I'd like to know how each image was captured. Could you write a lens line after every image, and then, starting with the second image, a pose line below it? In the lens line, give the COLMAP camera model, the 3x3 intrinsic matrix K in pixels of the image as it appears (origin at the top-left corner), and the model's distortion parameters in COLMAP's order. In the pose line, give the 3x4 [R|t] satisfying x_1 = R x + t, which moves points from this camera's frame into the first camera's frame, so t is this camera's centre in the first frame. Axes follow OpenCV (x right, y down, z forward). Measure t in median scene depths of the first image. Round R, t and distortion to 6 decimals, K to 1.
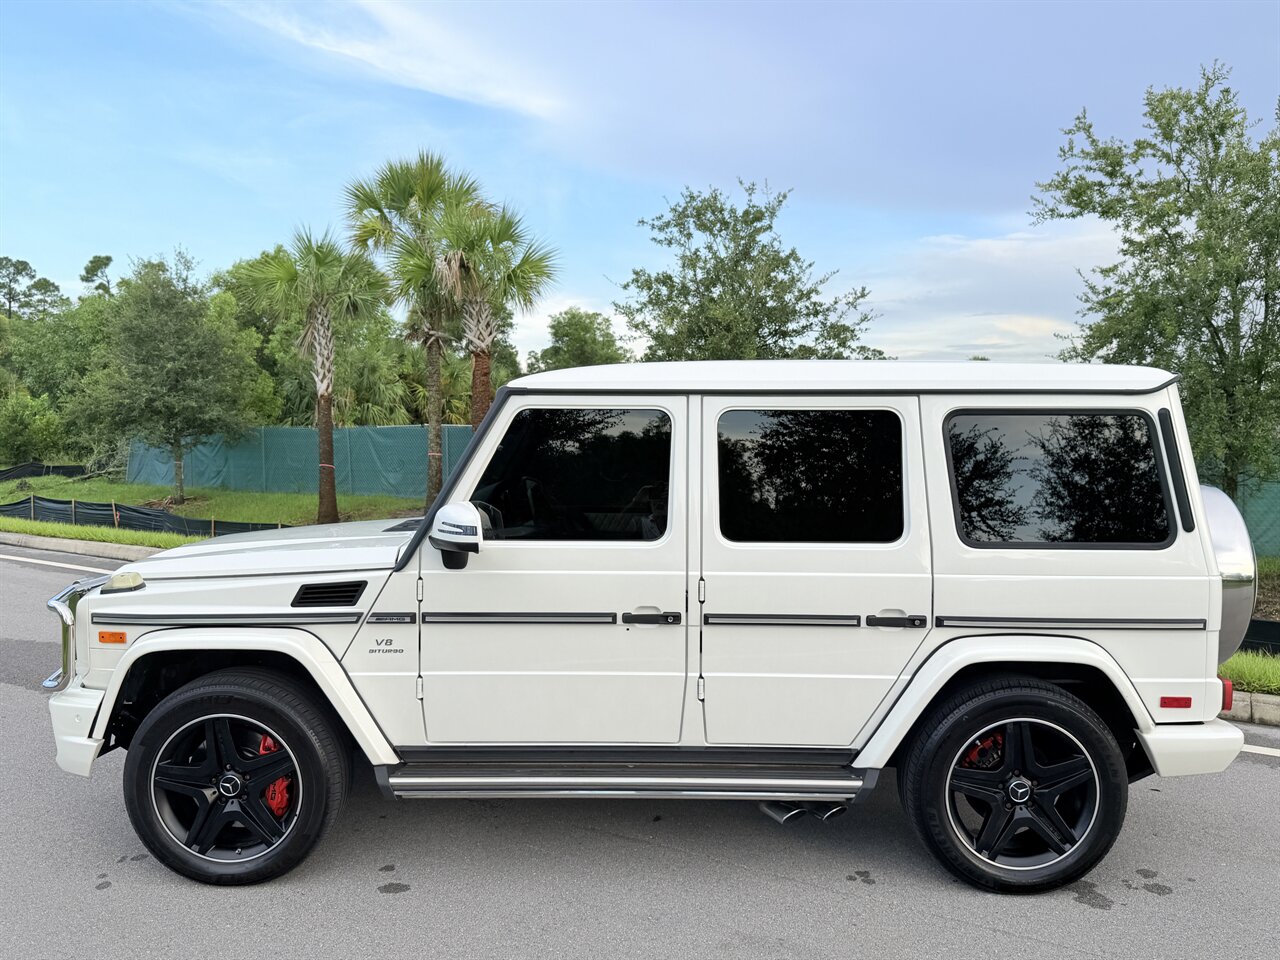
lens RADIAL K [[1027.9, 0, 642.7], [0, 1027.9, 477.7], [0, 0, 1]] dist [0.122346, -0.218479]
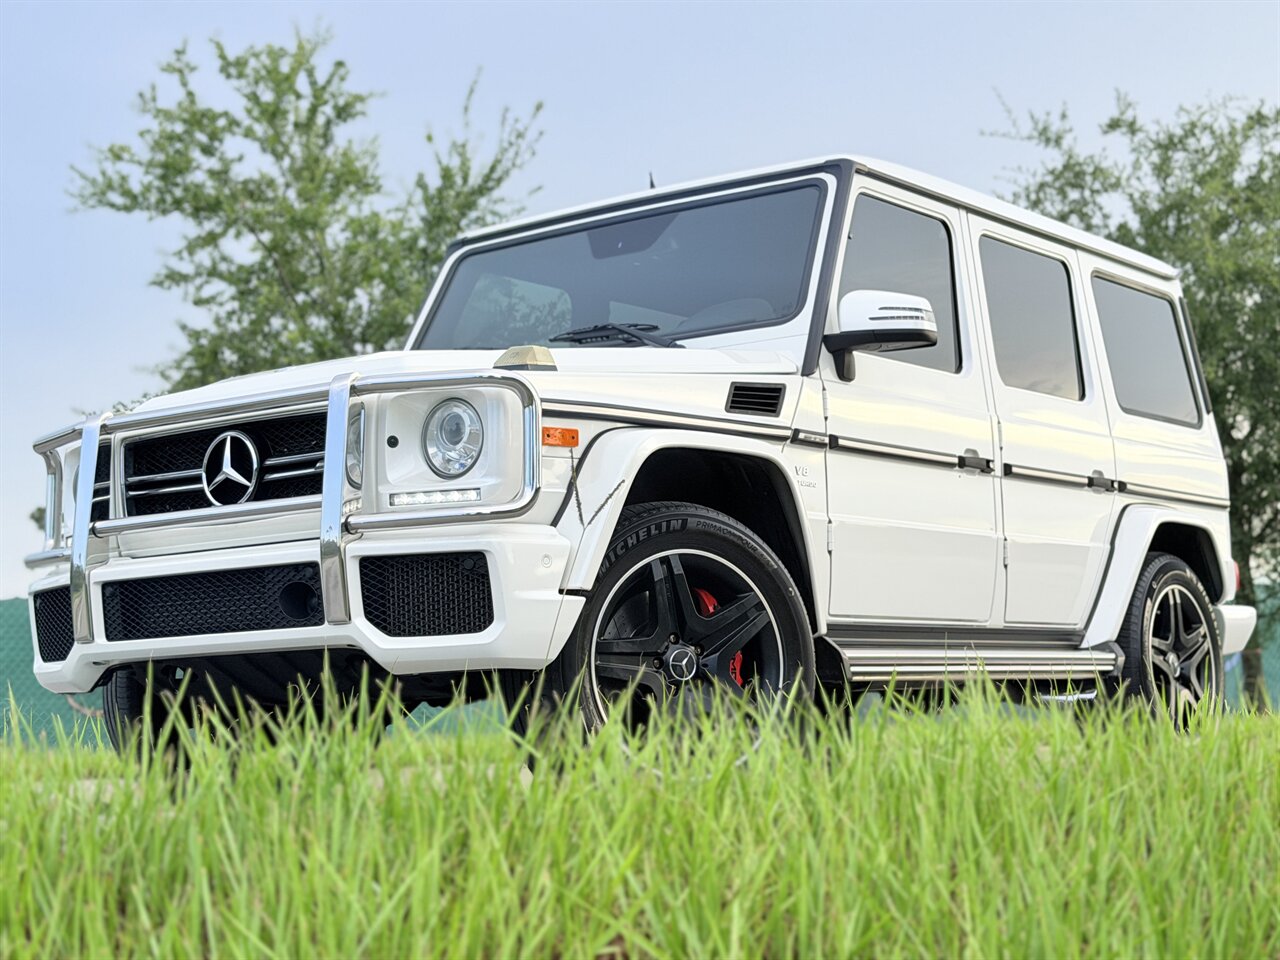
lens RADIAL K [[2126.5, 0, 640.0], [0, 2126.5, 480.0], [0, 0, 1]] dist [0.145609, -0.159956]
pose [[0.588798, 0.062946, 0.805826, -1.505926], [0.078686, 0.987764, -0.134652, 0.354069], [-0.804441, 0.142690, 0.576640, 0.232674]]
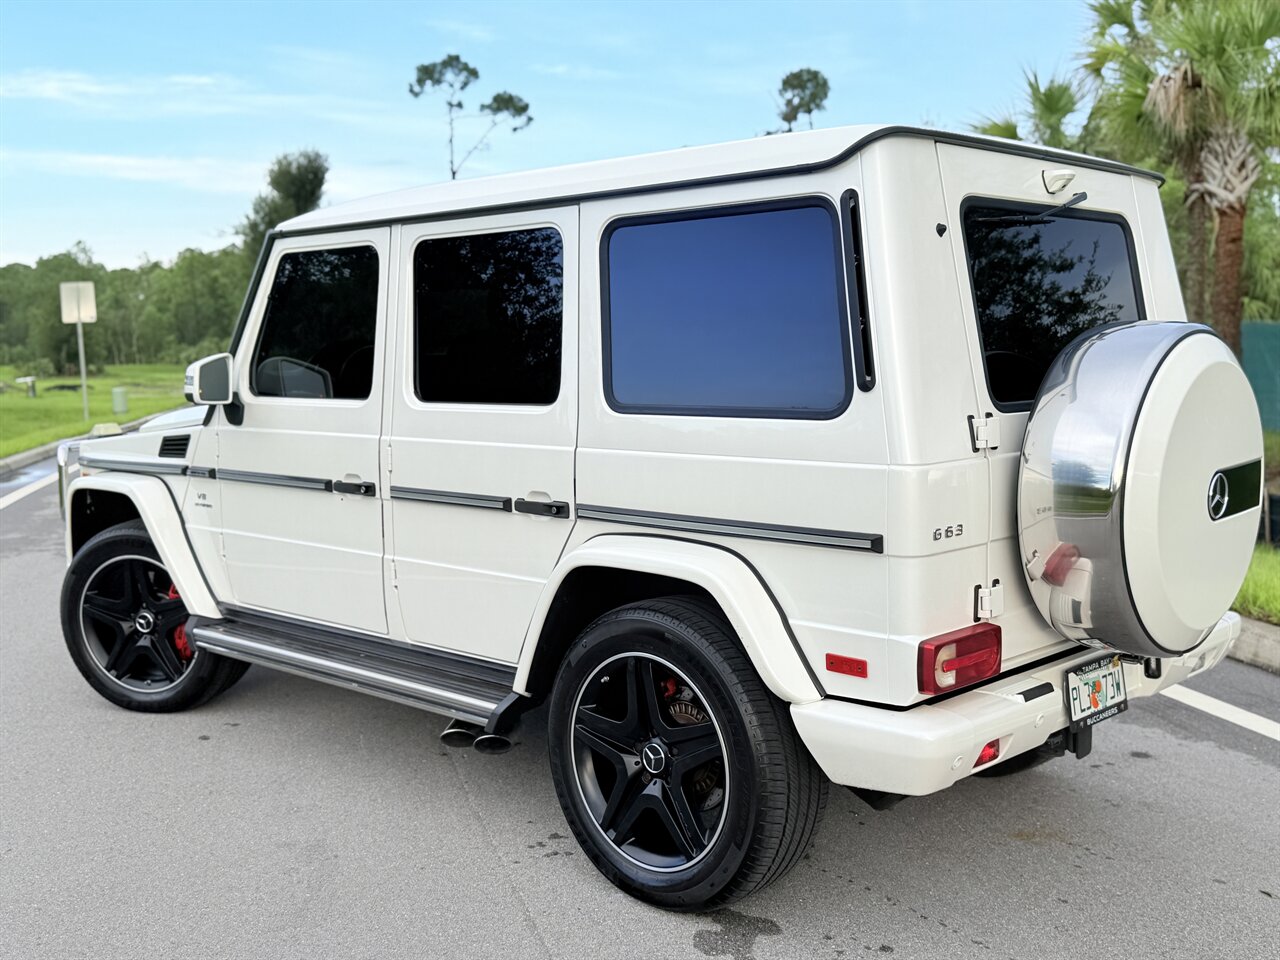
lens RADIAL K [[1352.5, 0, 645.1], [0, 1352.5, 474.1], [0, 0, 1]] dist [0.196409, -0.388941]
pose [[0.727318, 0.047953, -0.684623, 0.965894], [-0.016949, 0.998507, 0.051932, 0.060370], [0.686091, -0.026167, 0.727045, 0.327218]]
